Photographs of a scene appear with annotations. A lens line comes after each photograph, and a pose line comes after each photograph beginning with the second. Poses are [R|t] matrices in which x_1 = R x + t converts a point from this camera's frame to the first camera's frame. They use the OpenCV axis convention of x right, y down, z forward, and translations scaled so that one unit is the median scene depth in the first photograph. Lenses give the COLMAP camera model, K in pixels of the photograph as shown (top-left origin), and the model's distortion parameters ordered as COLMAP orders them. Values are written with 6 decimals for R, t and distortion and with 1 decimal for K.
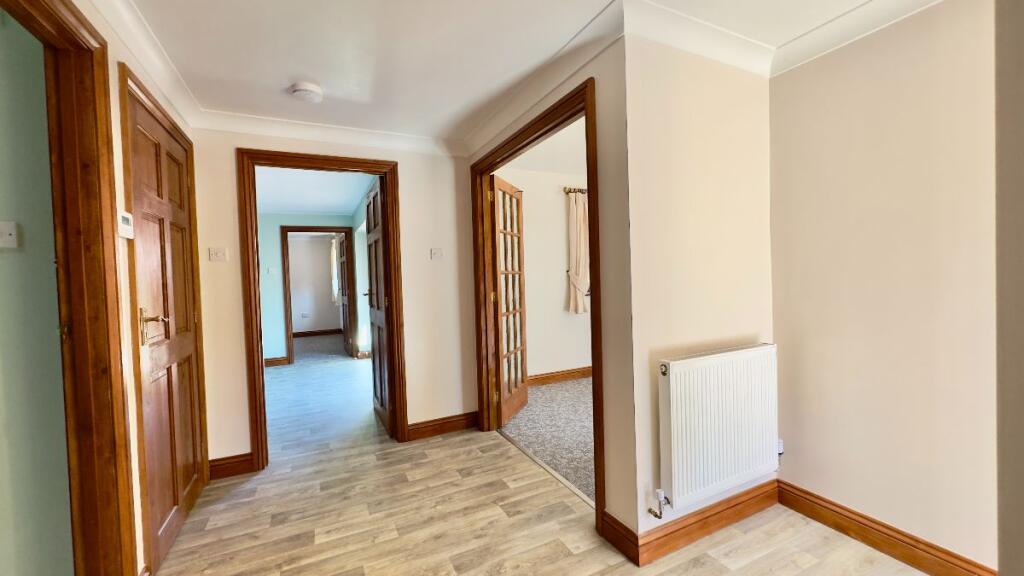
lens RADIAL K [[409.4, 0, 509.7], [0, 409.4, 286.9], [0, 0, 1]] dist [-0.000048, 0.000149]
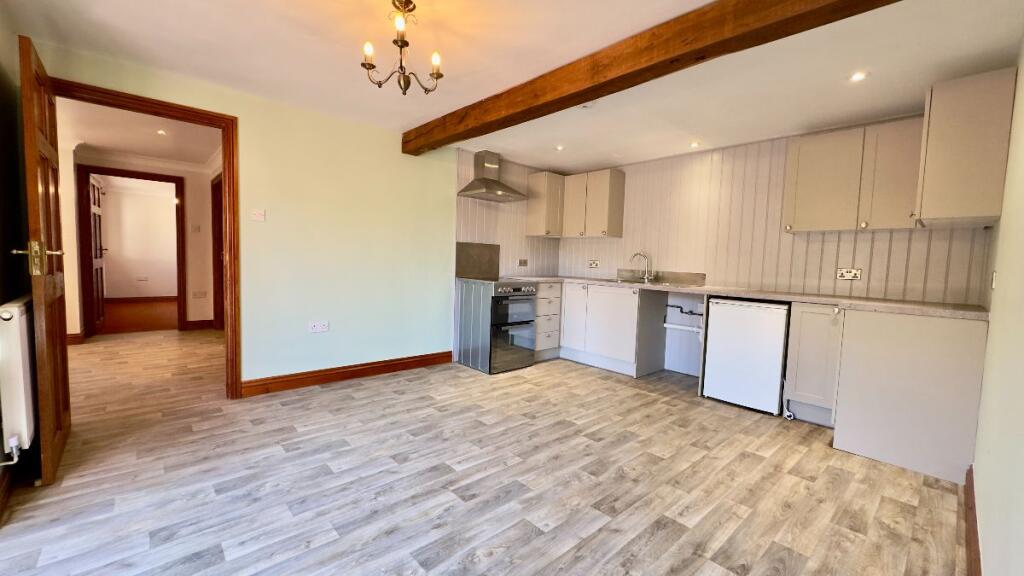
lens RADIAL K [[409.4, 0, 509.7], [0, 409.4, 286.9], [0, 0, 1]] dist [-0.000048, 0.000149]
pose [[0.956659, 0.040929, 0.288319, -0.832290], [-0.050732, 0.998358, 0.026610, 0.060860], [-0.286756, -0.040084, 0.957165, 0.187985]]
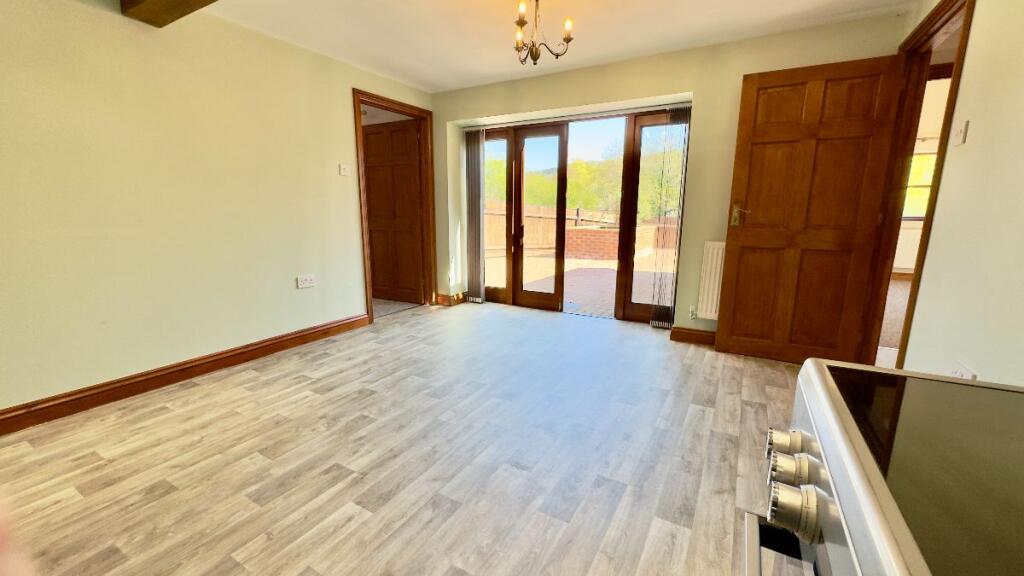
lens RADIAL K [[409.4, 0, 509.7], [0, 409.4, 286.9], [0, 0, 1]] dist [-0.000048, 0.000149]
pose [[-0.824300, 0.131734, -0.550613, -0.238778], [0.001452, 0.973041, 0.230627, 0.005640], [0.566151, 0.189307, -0.802269, 1.695594]]
